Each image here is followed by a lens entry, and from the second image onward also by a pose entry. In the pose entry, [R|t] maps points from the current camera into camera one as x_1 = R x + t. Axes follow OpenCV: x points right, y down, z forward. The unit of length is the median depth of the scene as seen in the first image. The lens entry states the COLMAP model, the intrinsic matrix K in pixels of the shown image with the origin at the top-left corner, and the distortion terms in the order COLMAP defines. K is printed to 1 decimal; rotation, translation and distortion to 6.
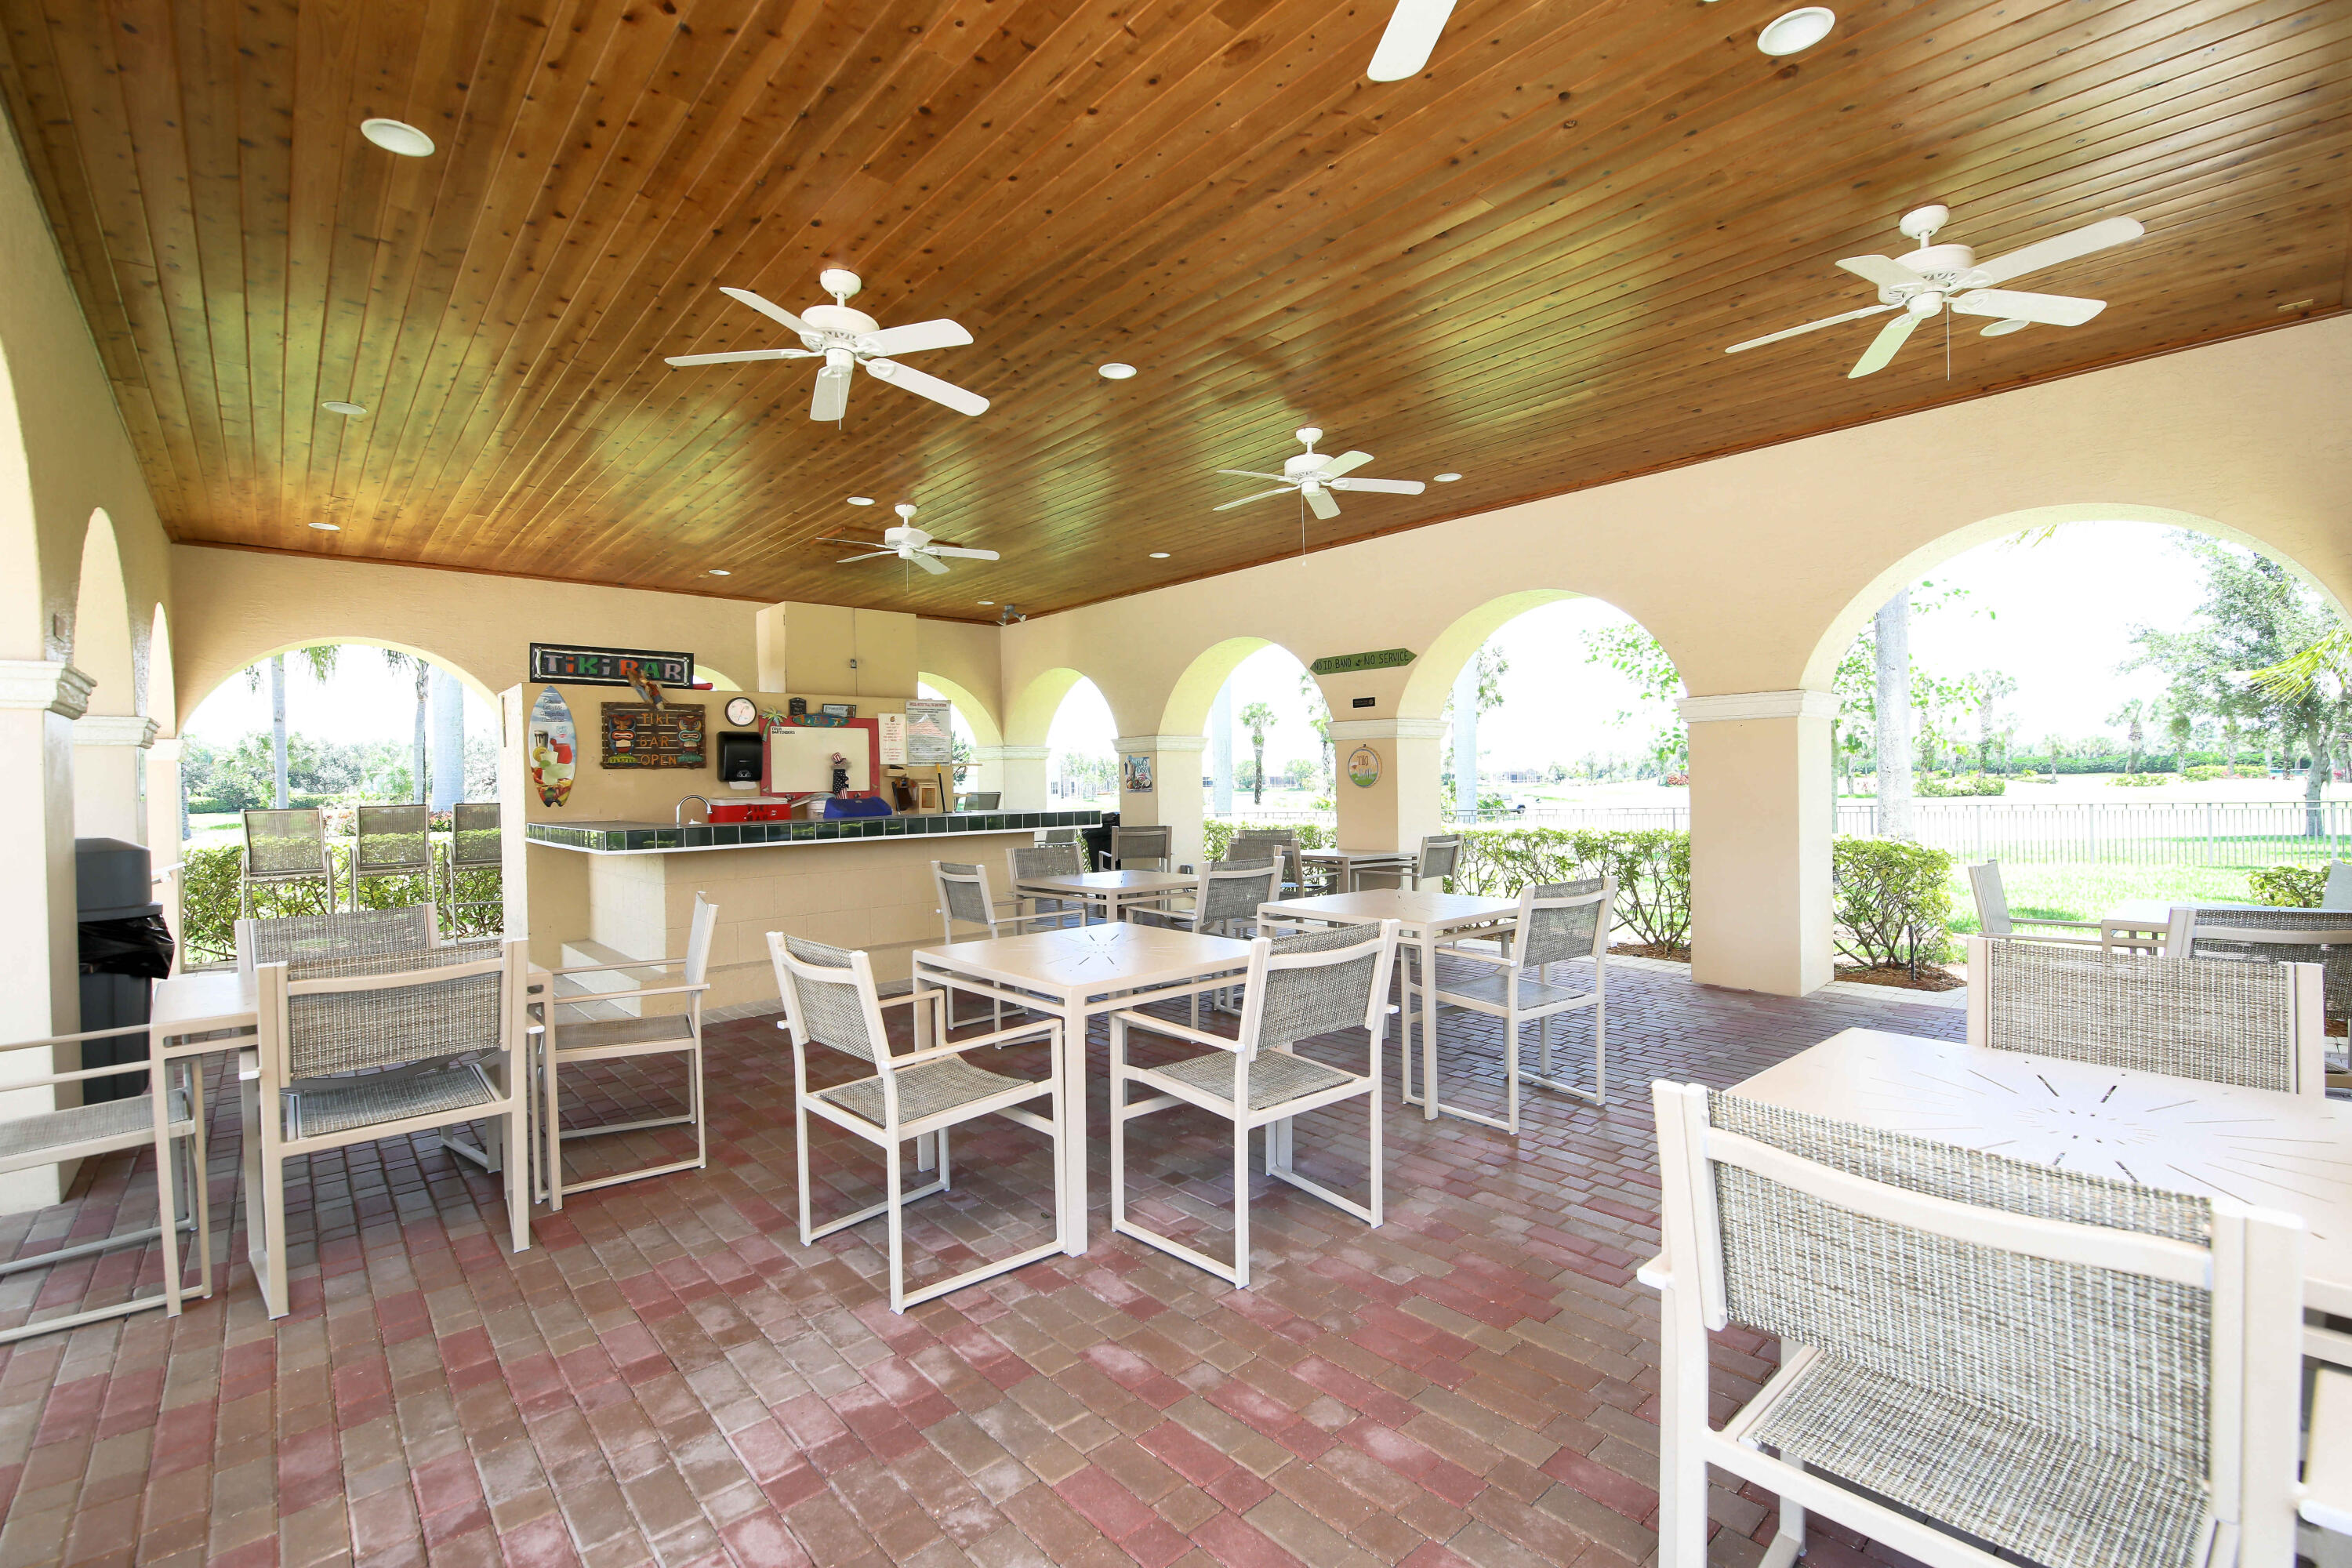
lens RADIAL K [[1033.4, 0, 1173.9], [0, 1033.4, 788.6], [0, 0, 1]] dist [-0.009345, -0.000760]
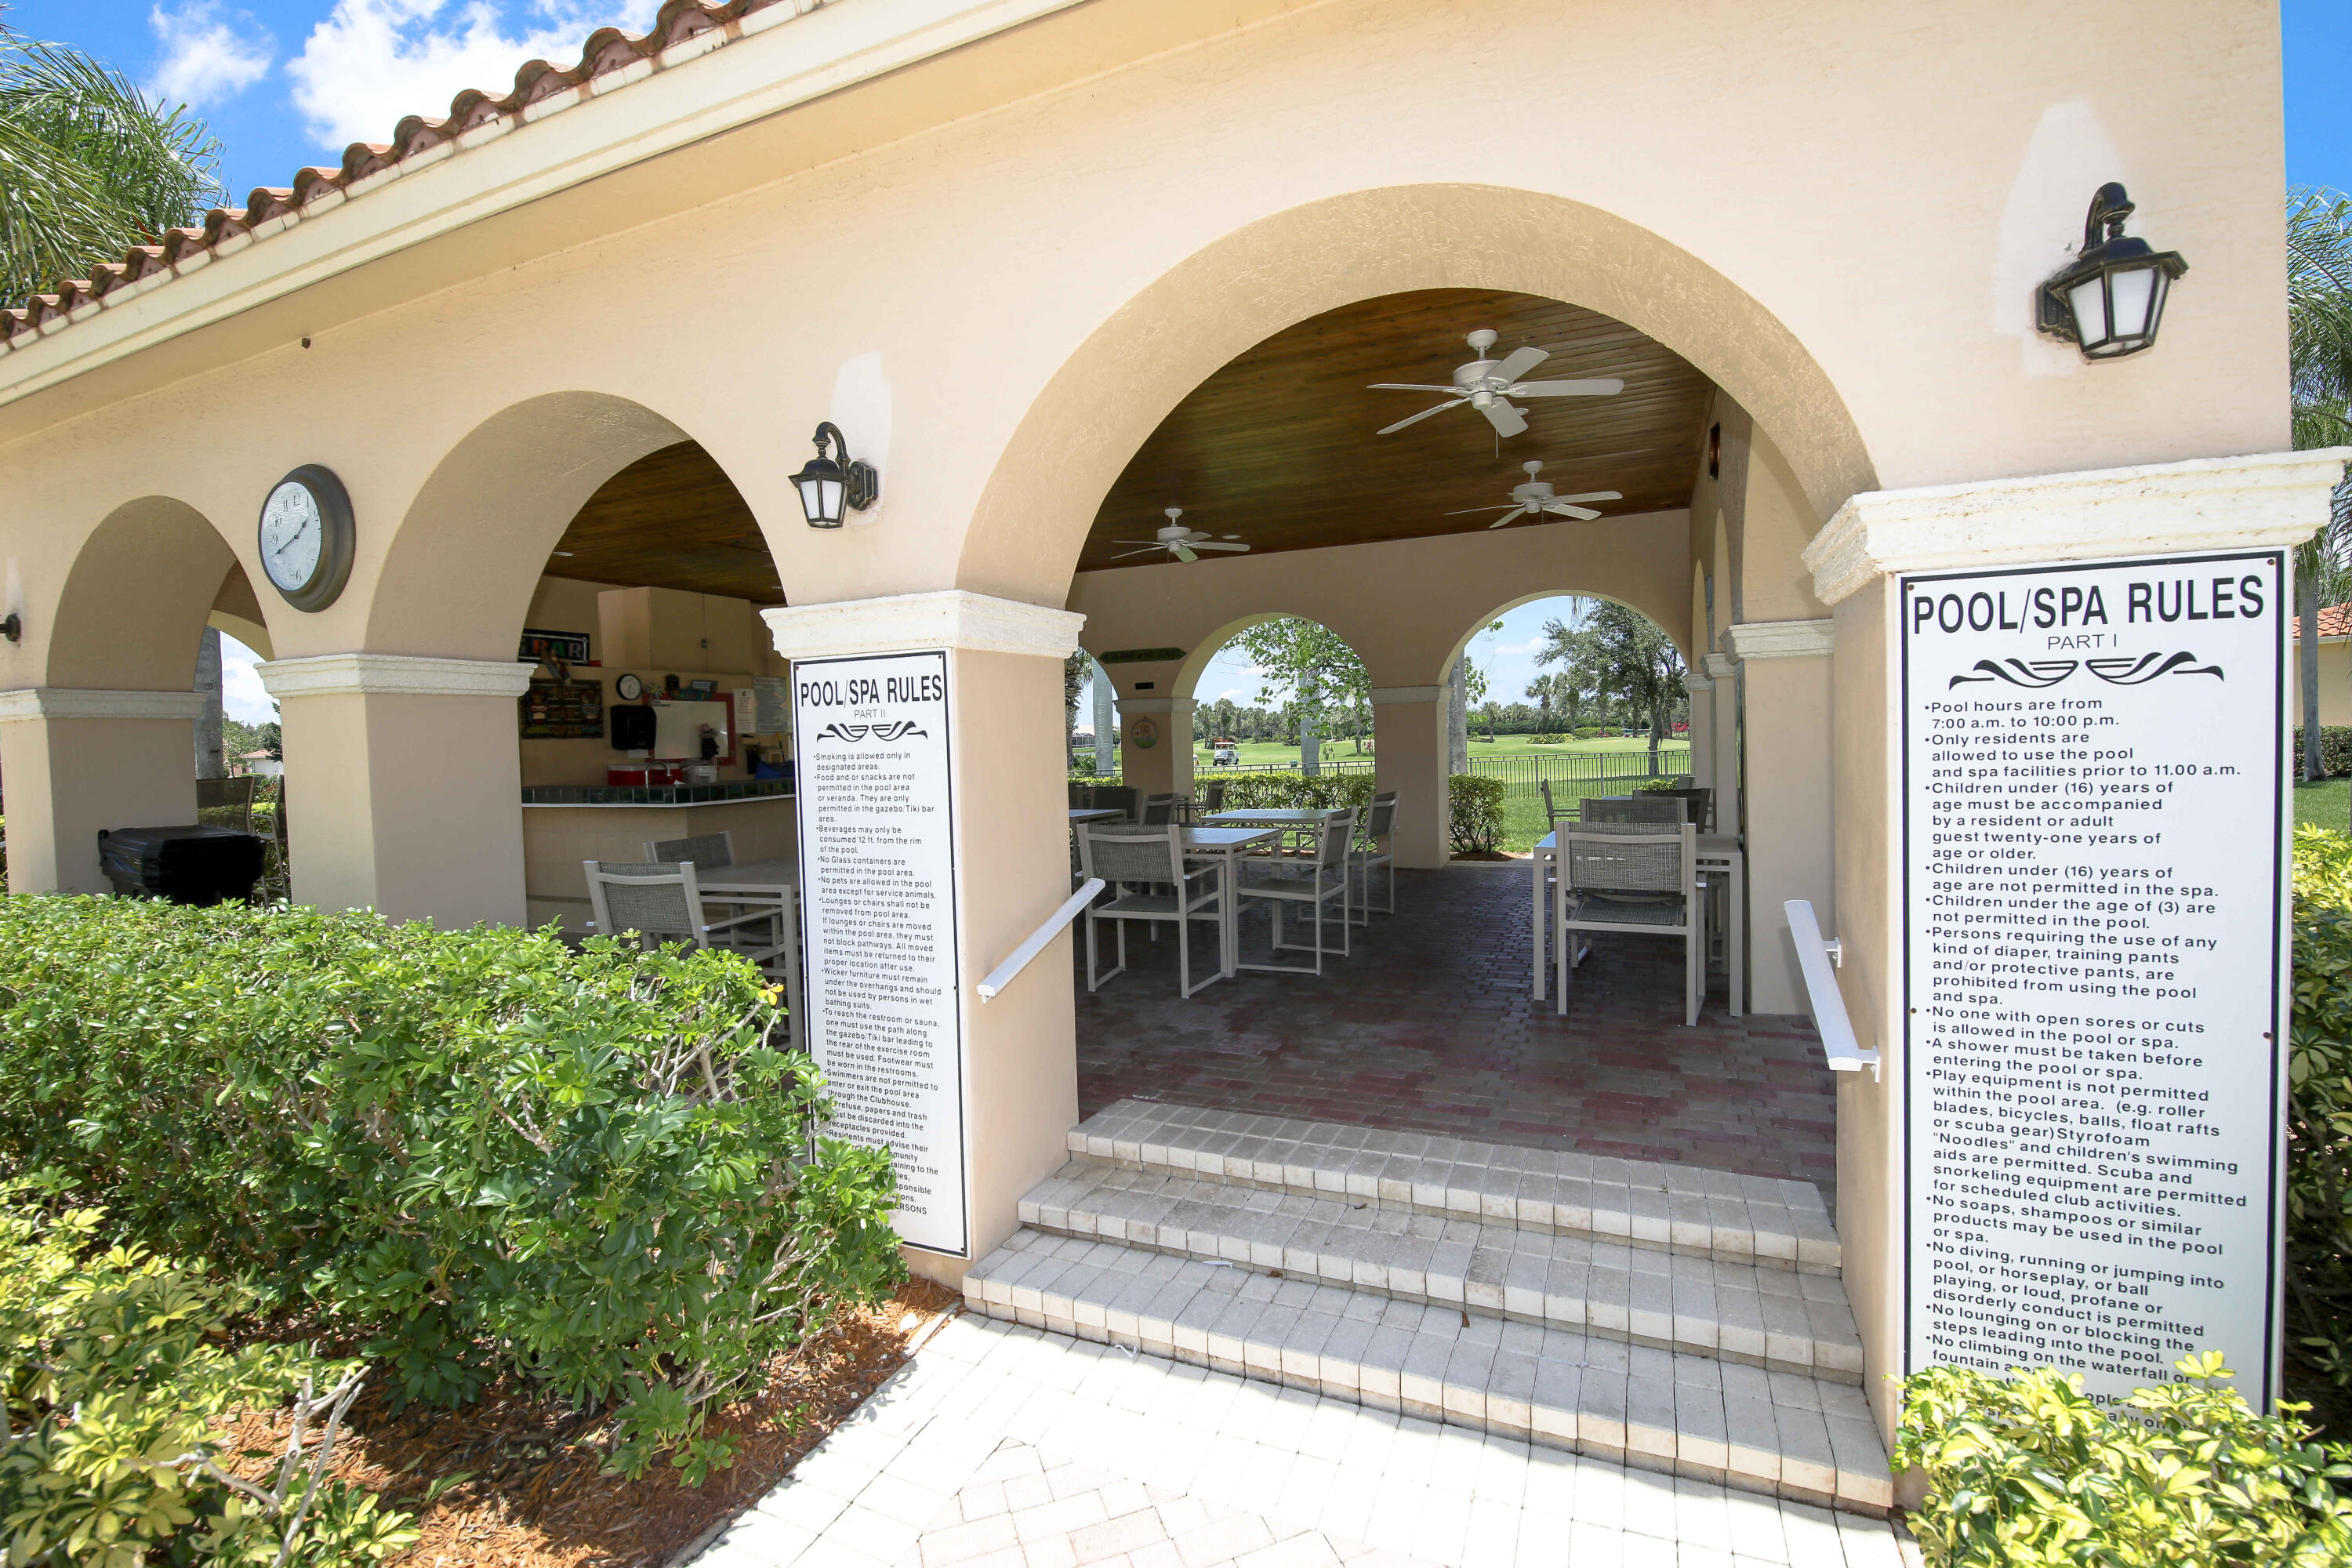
lens RADIAL K [[1033.4, 0, 1180.7], [0, 1033.4, 780.2], [0, 0, 1]] dist [-0.009345, -0.000760]
pose [[0.915242, -0.023883, 0.402196, -0.324718], [0.013353, 0.999491, 0.028965, 0.001859], [-0.402683, -0.021139, 0.915095, -0.264899]]
